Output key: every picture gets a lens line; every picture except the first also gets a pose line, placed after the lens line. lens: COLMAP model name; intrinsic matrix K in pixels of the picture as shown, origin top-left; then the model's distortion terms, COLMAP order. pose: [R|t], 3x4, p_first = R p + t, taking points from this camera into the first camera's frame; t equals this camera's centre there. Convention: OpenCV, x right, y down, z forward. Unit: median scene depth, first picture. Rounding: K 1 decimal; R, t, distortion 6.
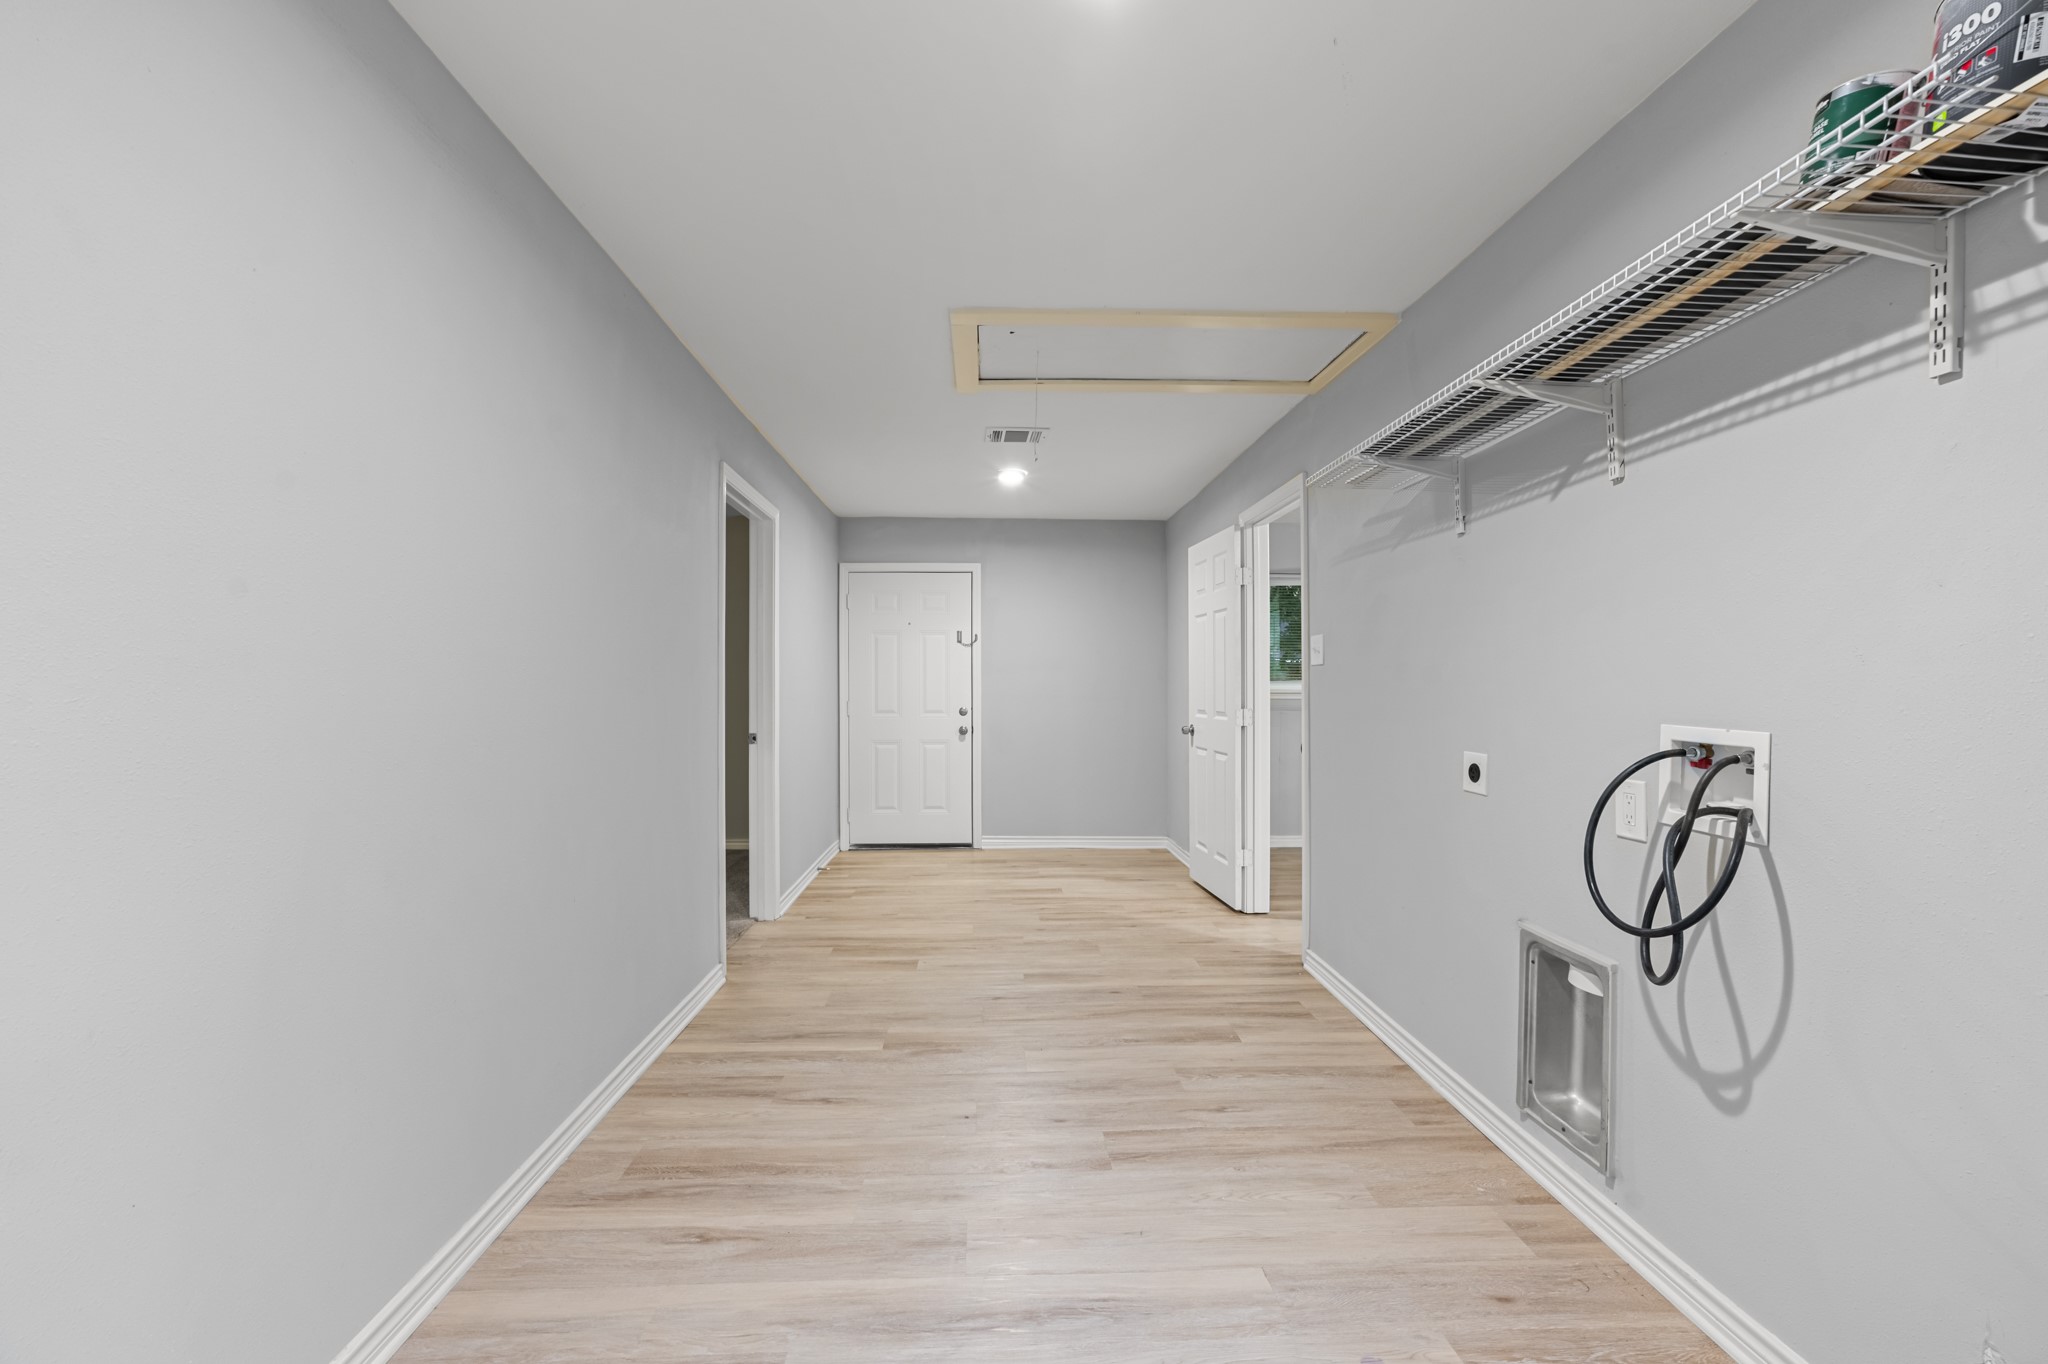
lens RADIAL K [[813.6, 0, 1008.2], [0, 813.6, 685.7], [0, 0, 1]] dist [-0.027064, 0.014028]
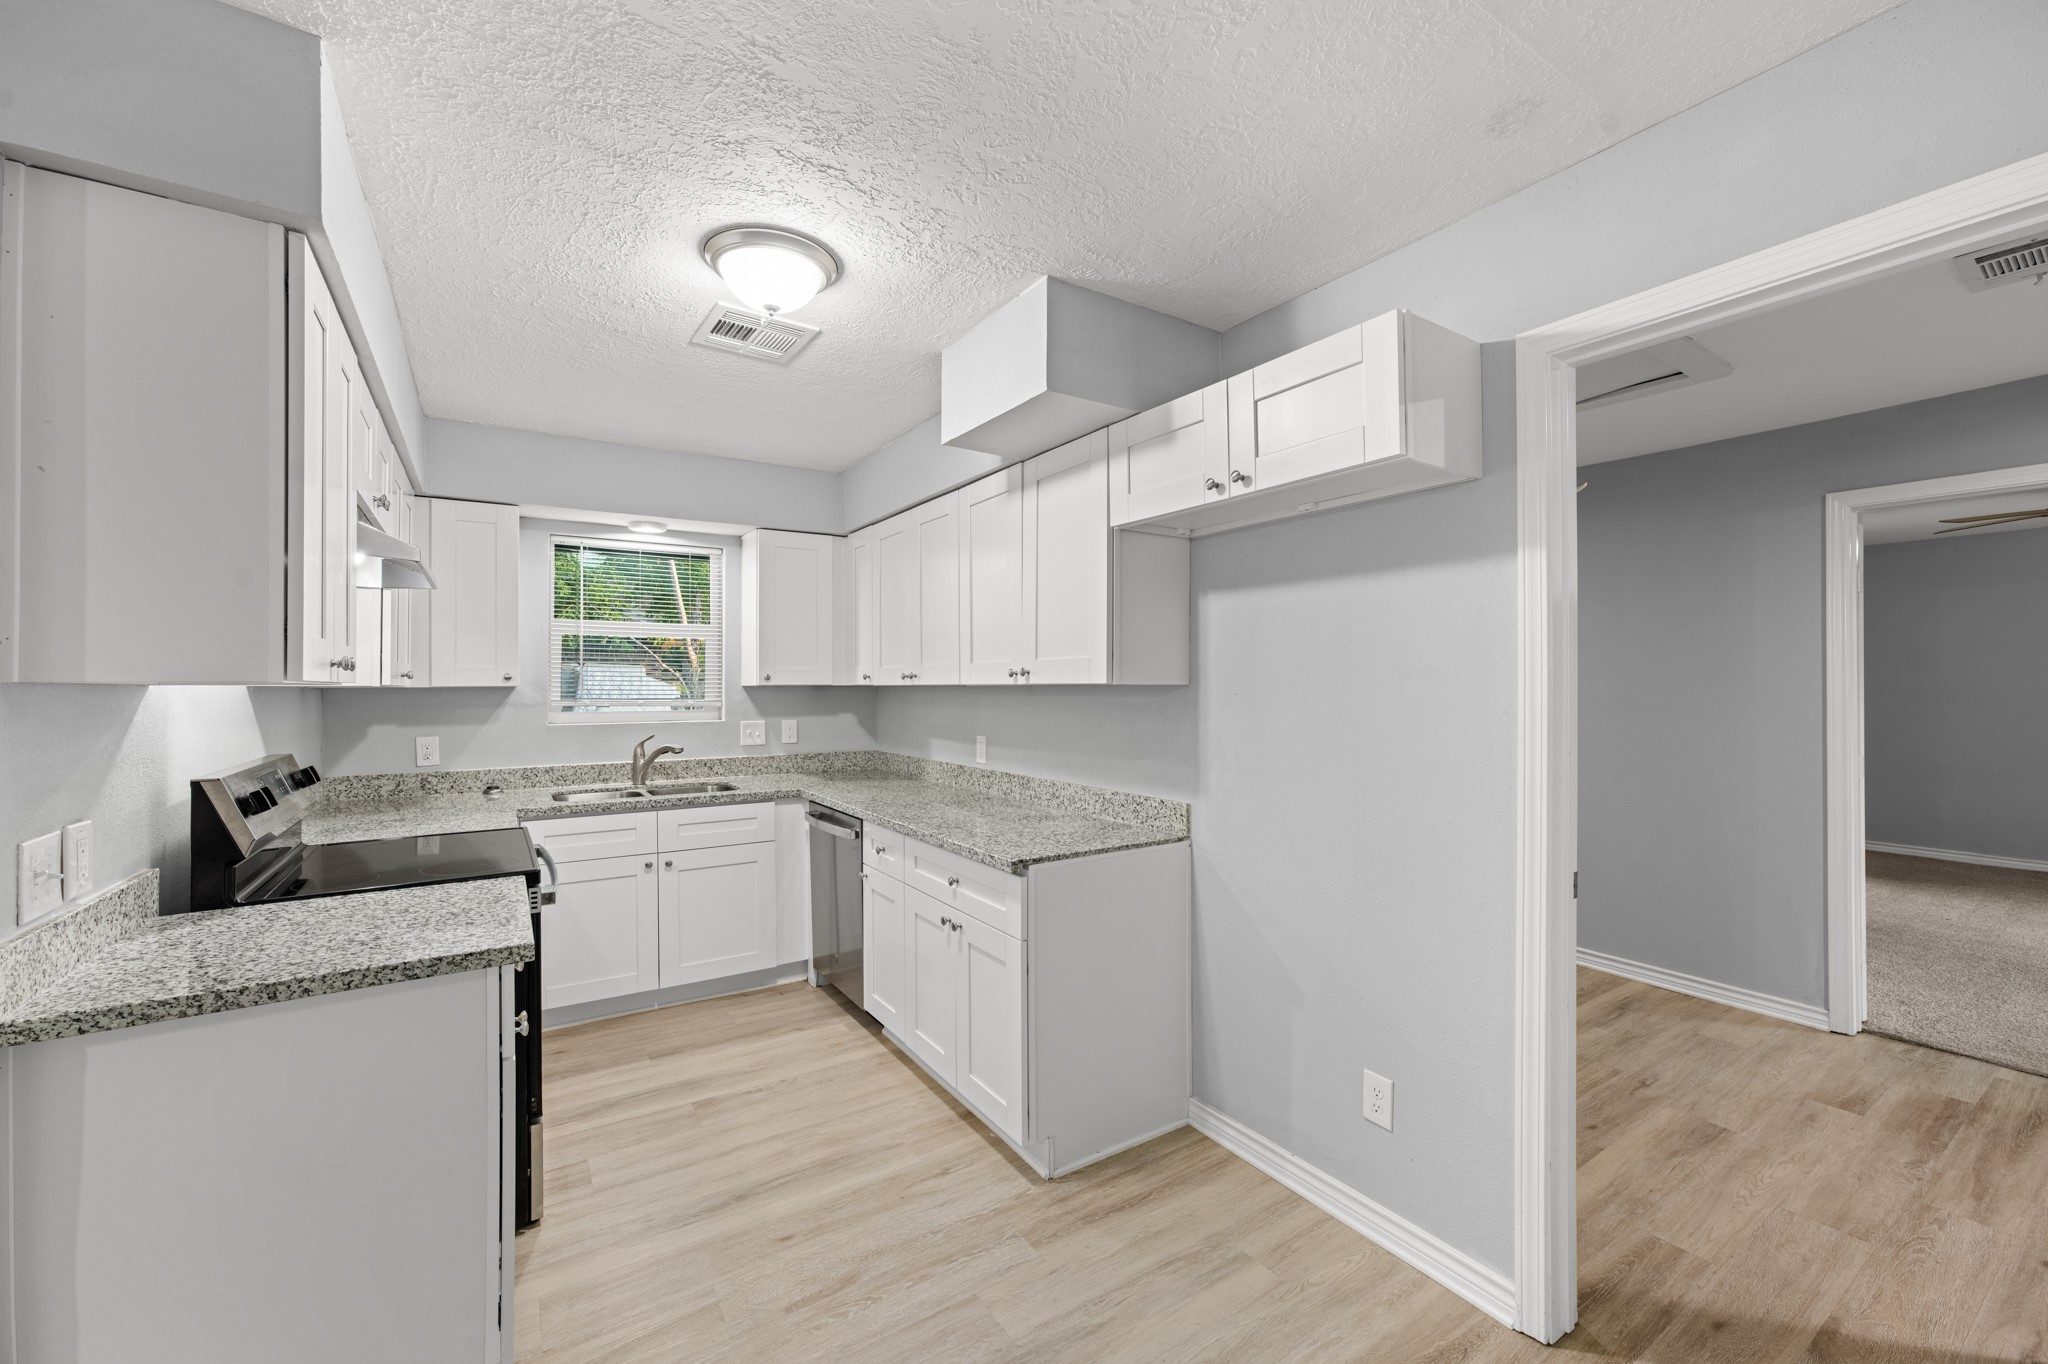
lens RADIAL K [[813.6, 0, 1016.6], [0, 813.6, 685.2], [0, 0, 1]] dist [-0.027064, 0.014028]
pose [[-0.856853, 0.001988, -0.515556, 1.174904], [0.000571, 0.999996, 0.002907, -0.056745], [0.515560, 0.002196, -0.856851, 1.613107]]
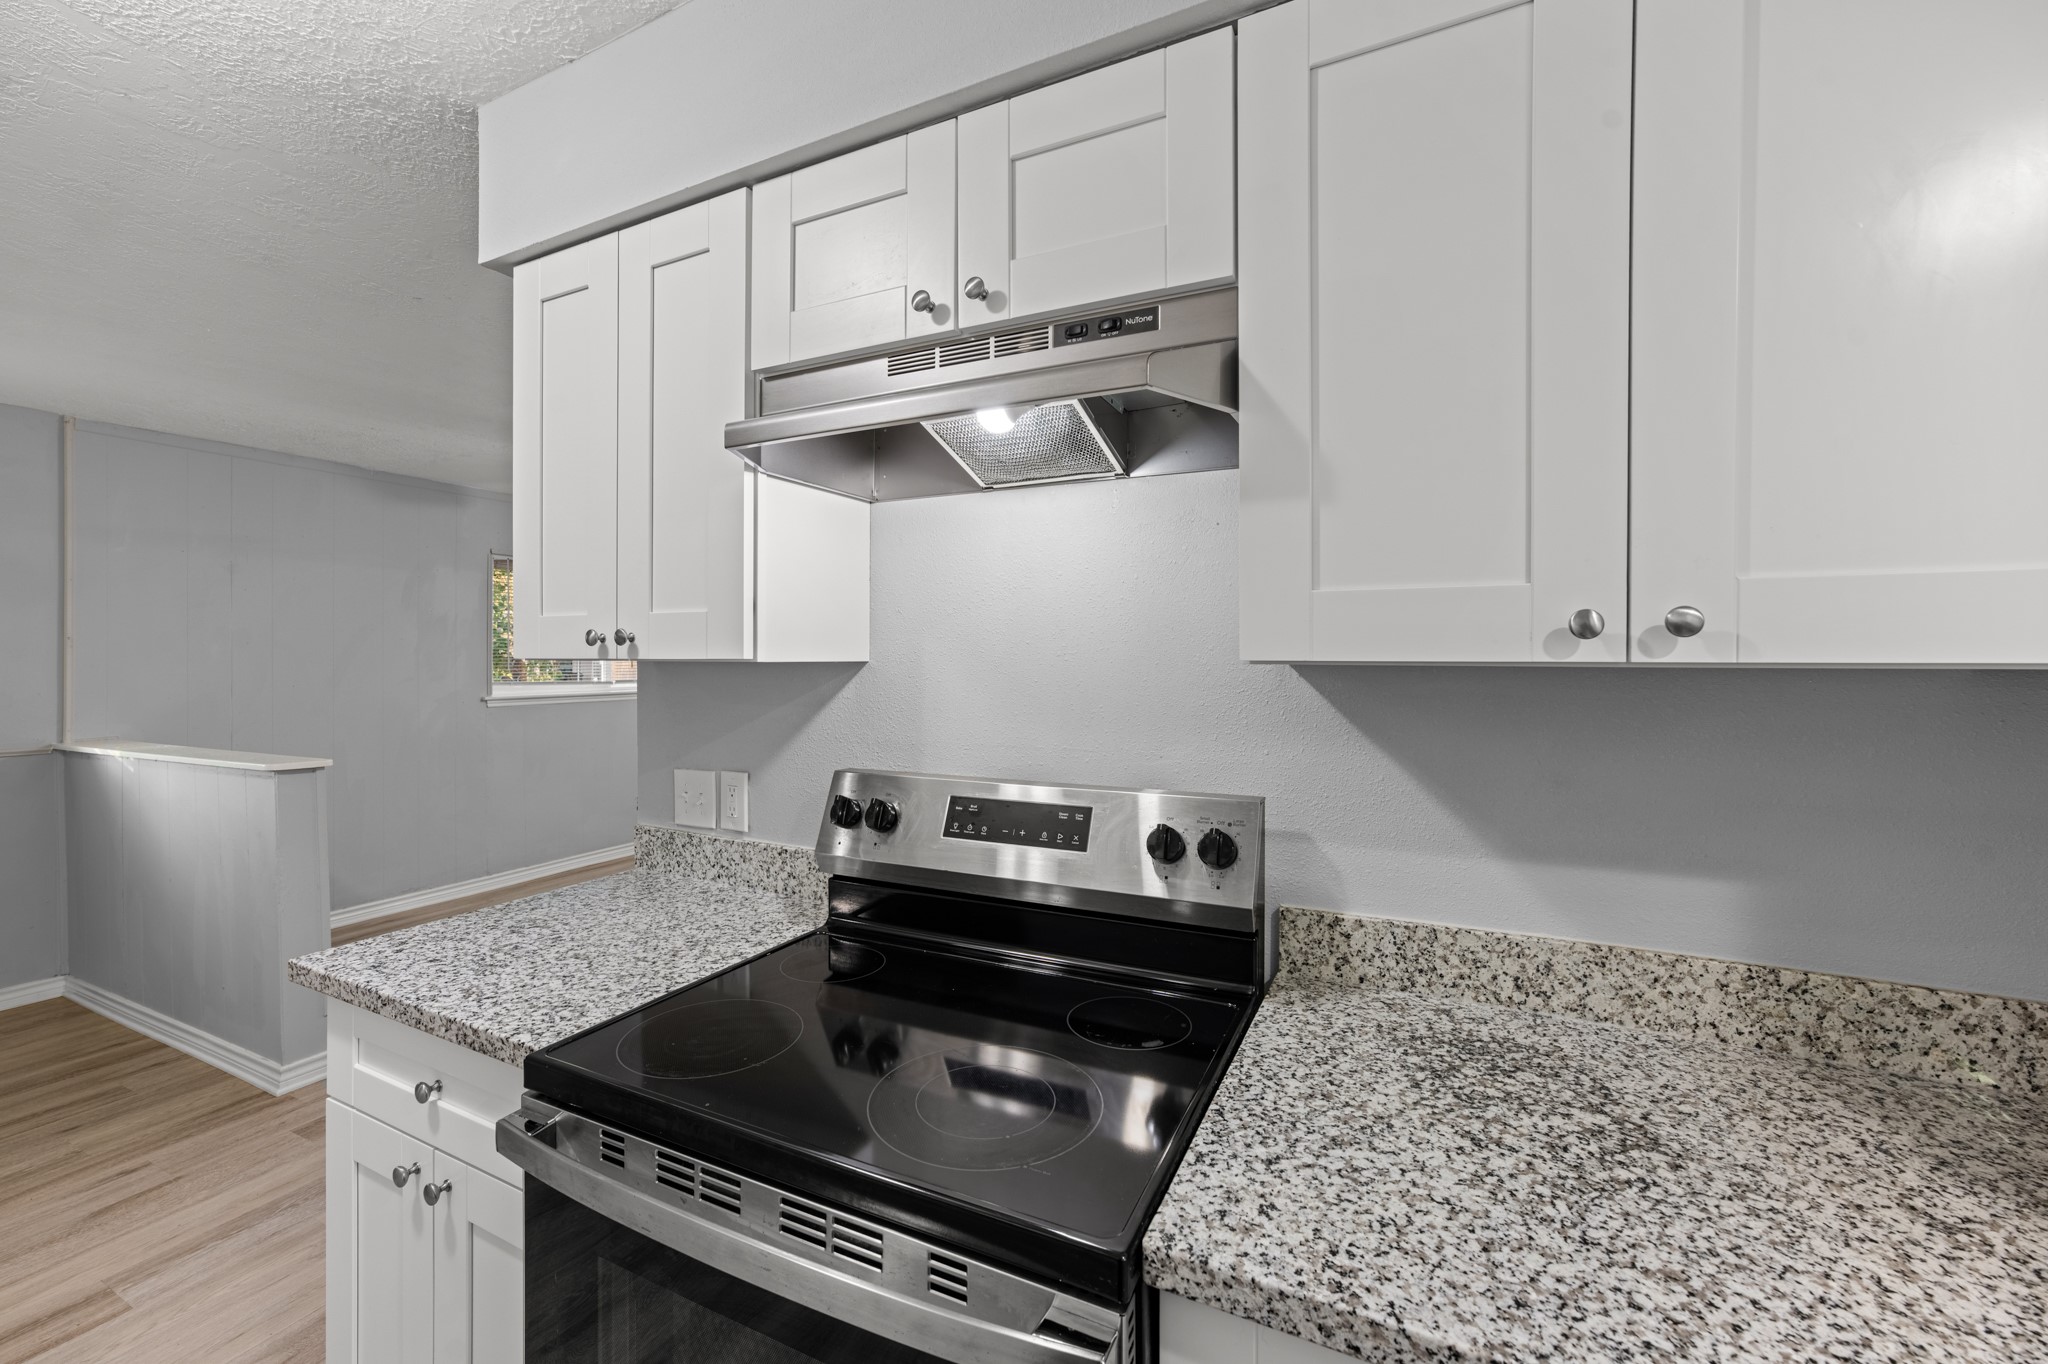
lens RADIAL K [[813.6, 0, 1022.4], [0, 813.6, 669.5], [0, 0, 1]] dist [-0.027064, 0.014028]
pose [[0.468171, -0.008492, 0.883597, 0.963152], [0.003536, 0.999964, 0.007737, -0.053791], [-0.883631, -0.000498, 0.468184, 0.388624]]
